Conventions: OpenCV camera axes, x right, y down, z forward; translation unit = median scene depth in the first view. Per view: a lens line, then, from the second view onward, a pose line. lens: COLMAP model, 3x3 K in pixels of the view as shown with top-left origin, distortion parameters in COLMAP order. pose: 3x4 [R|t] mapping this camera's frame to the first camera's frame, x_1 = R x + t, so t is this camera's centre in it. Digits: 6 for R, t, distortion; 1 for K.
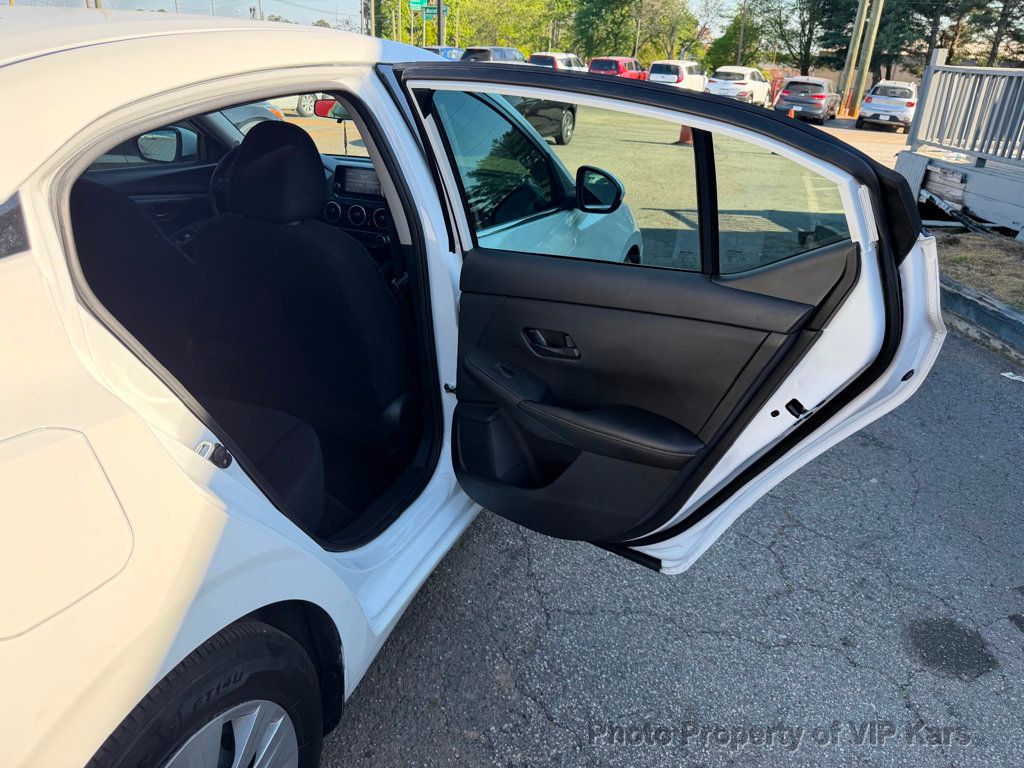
lens RADIAL K [[732.0, 0, 519.5], [0, 732.0, 383.3], [0, 0, 1]] dist [0.002052, -0.008837]
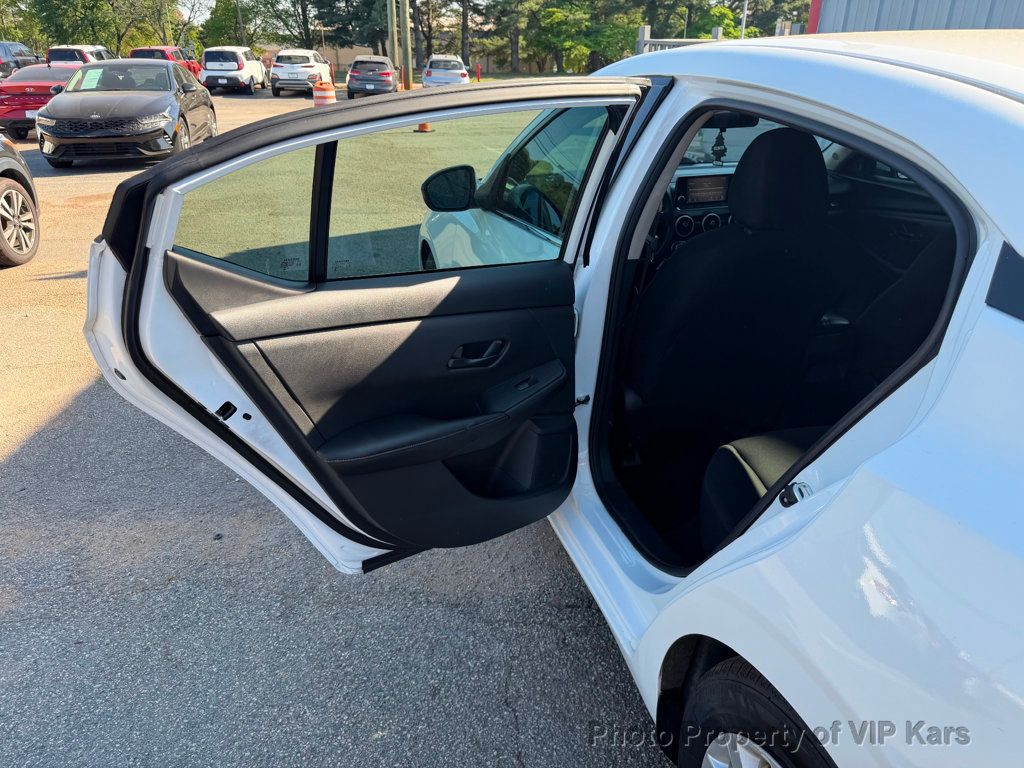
lens RADIAL K [[730.8, 0, 507.1], [0, 730.8, 388.4], [0, 0, 1]] dist [-0.001218, -0.005988]
pose [[0.812001, -0.287757, 0.507790, -0.091104], [0.272967, 0.956234, 0.105385, -0.017468], [-0.515891, 0.053038, 0.855011, 0.027931]]
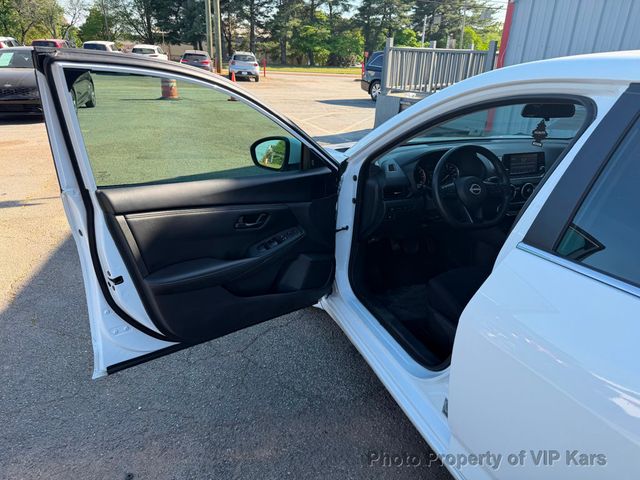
lens RADIAL K [[458.9, 0, 320.0], [0, 458.9, 240.0], [0, 0, 1]] dist [-0.001019, -0.005069]
pose [[0.758873, -0.267266, 0.593869, -0.088584], [0.267579, 0.959340, 0.089819, -0.027958], [-0.593728, 0.090746, 0.799532, 0.052821]]
